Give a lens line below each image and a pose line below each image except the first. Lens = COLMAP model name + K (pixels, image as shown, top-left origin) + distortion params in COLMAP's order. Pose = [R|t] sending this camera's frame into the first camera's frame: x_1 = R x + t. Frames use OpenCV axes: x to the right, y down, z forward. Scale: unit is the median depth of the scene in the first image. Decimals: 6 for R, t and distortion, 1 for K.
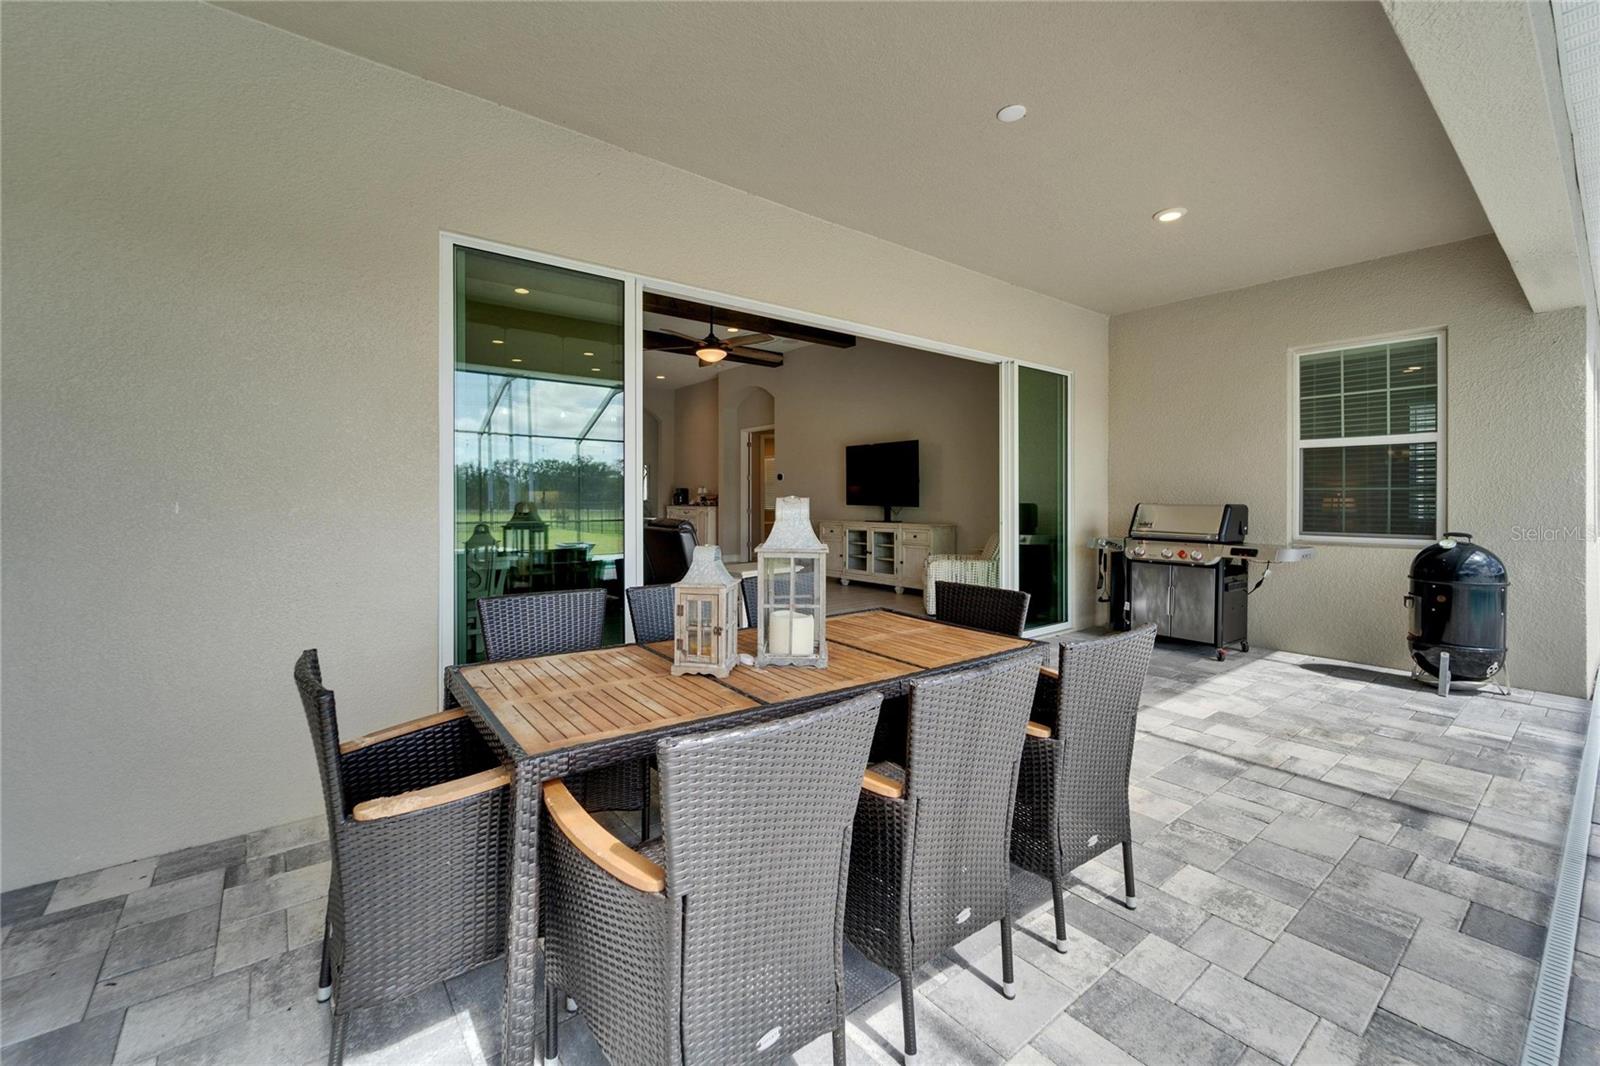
lens RADIAL K [[654.9, 0, 787.2], [0, 654.9, 497.0], [0, 0, 1]] dist [0.001770, -0.000729]
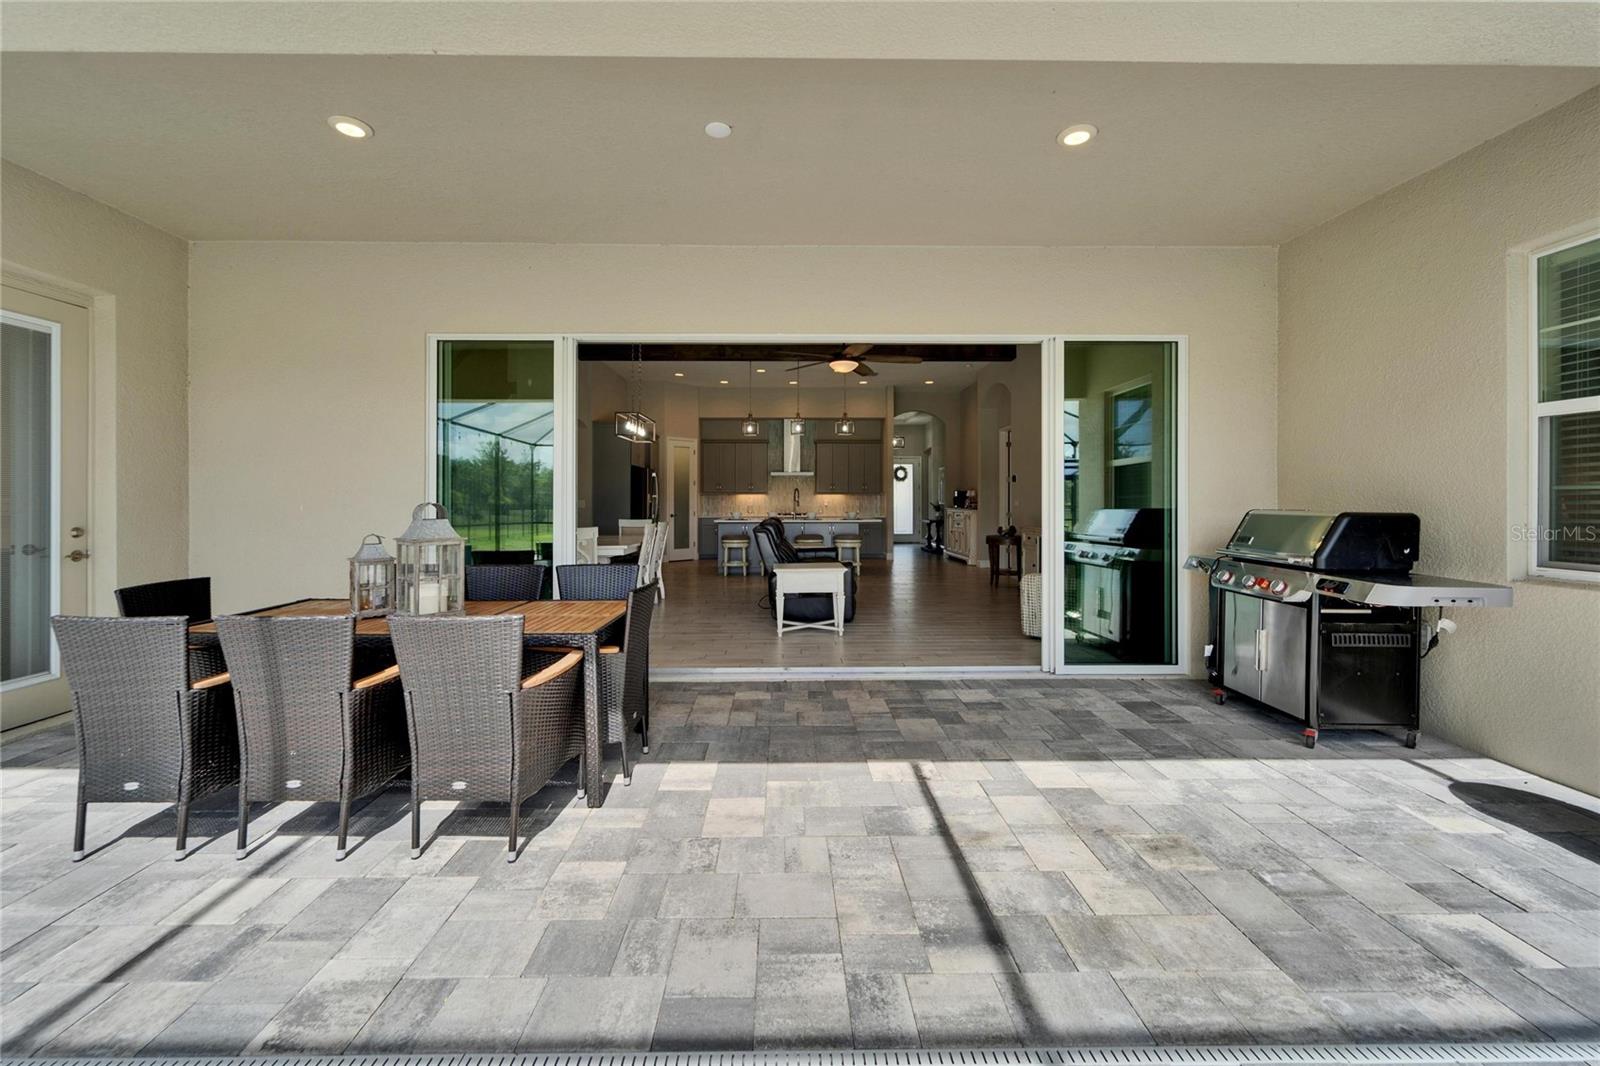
lens RADIAL K [[654.9, 0, 802.1], [0, 654.9, 501.5], [0, 0, 1]] dist [0.001770, -0.000729]
pose [[0.799415, 0.001364, -0.600777, 1.058140], [0.000929, 0.999993, 0.003506, -0.004624], [0.600778, -0.003361, 0.799409, 0.254411]]
